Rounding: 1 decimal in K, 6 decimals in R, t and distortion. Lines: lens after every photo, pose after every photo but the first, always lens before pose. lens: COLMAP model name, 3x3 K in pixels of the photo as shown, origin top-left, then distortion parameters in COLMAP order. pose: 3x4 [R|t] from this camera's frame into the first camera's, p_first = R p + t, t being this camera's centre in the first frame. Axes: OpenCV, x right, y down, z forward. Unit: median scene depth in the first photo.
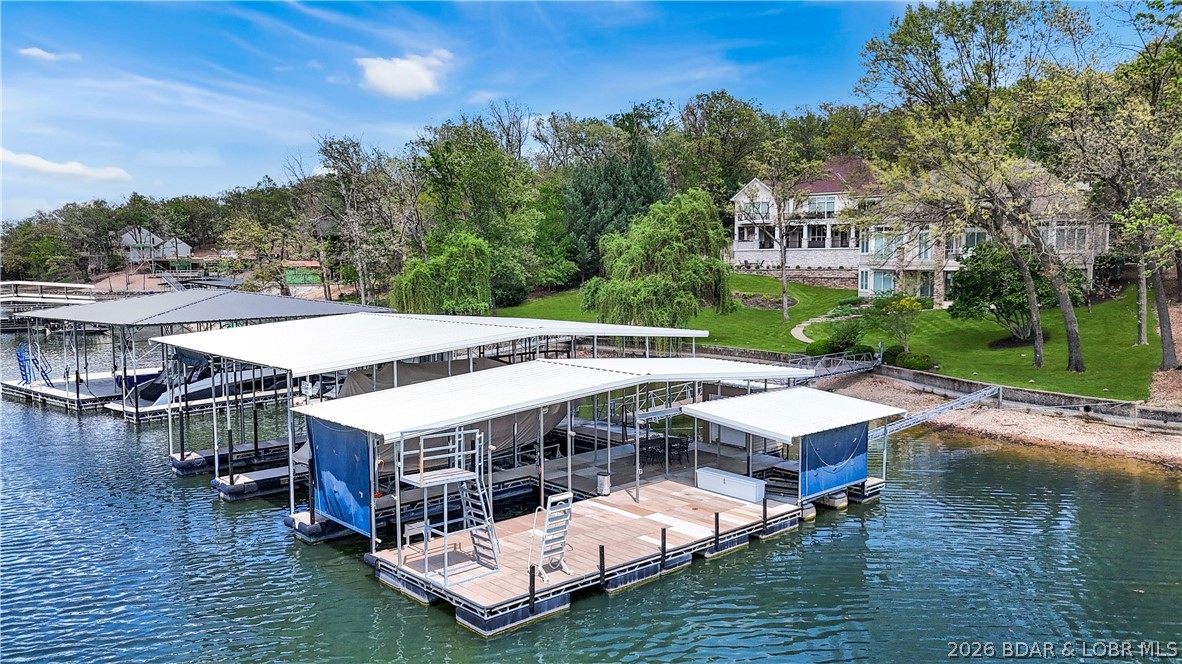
lens RADIAL K [[875.3, 0, 593.9], [0, 875.3, 333.1], [0, 0, 1]] dist [0.058834, -0.055778]
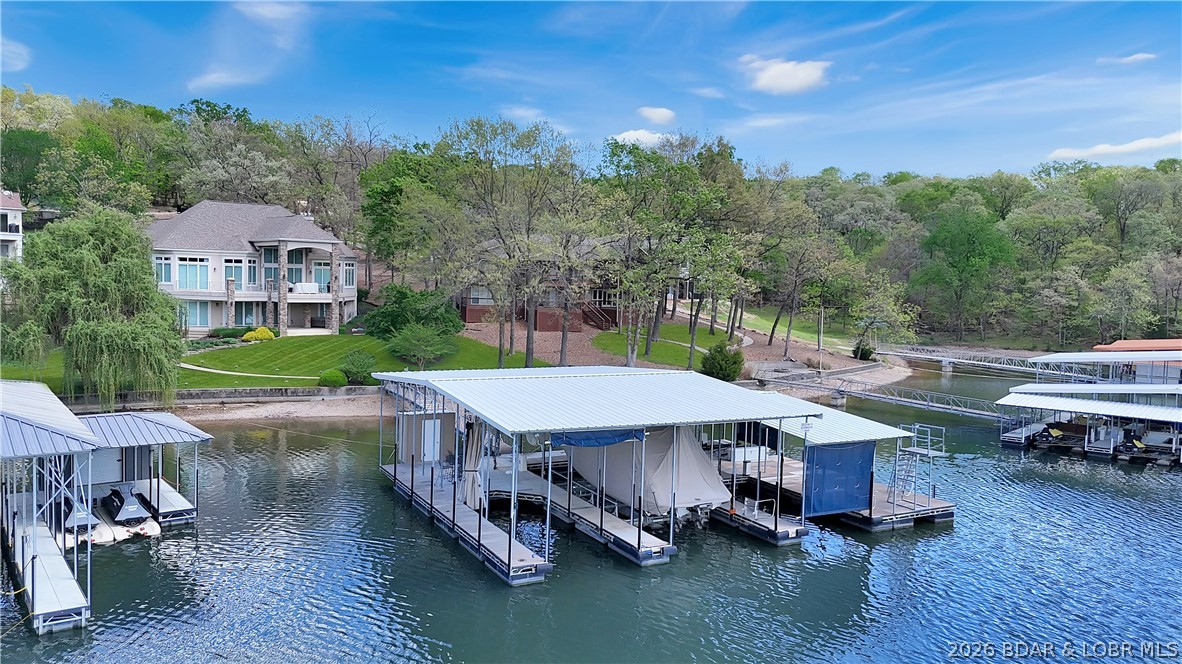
lens RADIAL K [[875.3, 0, 593.9], [0, 875.3, 333.1], [0, 0, 1]] dist [0.058834, -0.055778]
pose [[0.244433, -0.045979, 0.968575, -0.537652], [0.051028, 0.998101, 0.034503, -0.045161], [-0.968323, 0.040991, 0.246315, 0.306871]]
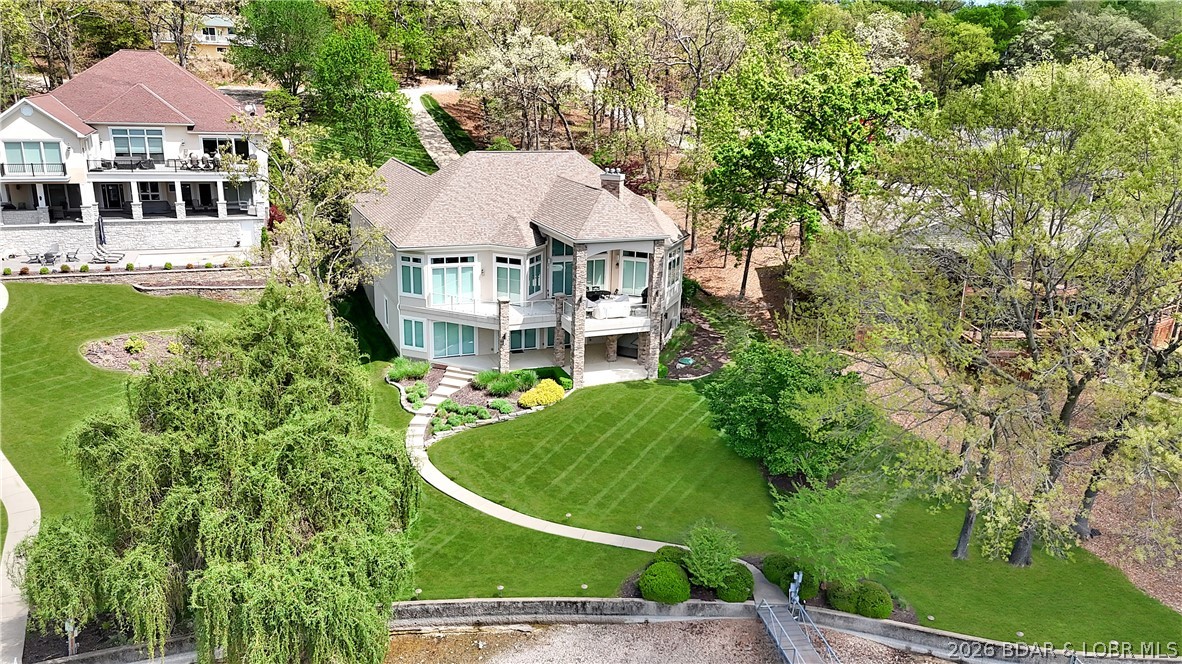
lens RADIAL K [[875.3, 0, 593.9], [0, 875.3, 333.1], [0, 0, 1]] dist [0.058834, -0.055778]
pose [[0.533134, -0.217238, 0.817665, -0.163160], [0.036779, 0.971509, 0.234131, -0.215352], [-0.845231, -0.094750, 0.525935, 0.552293]]
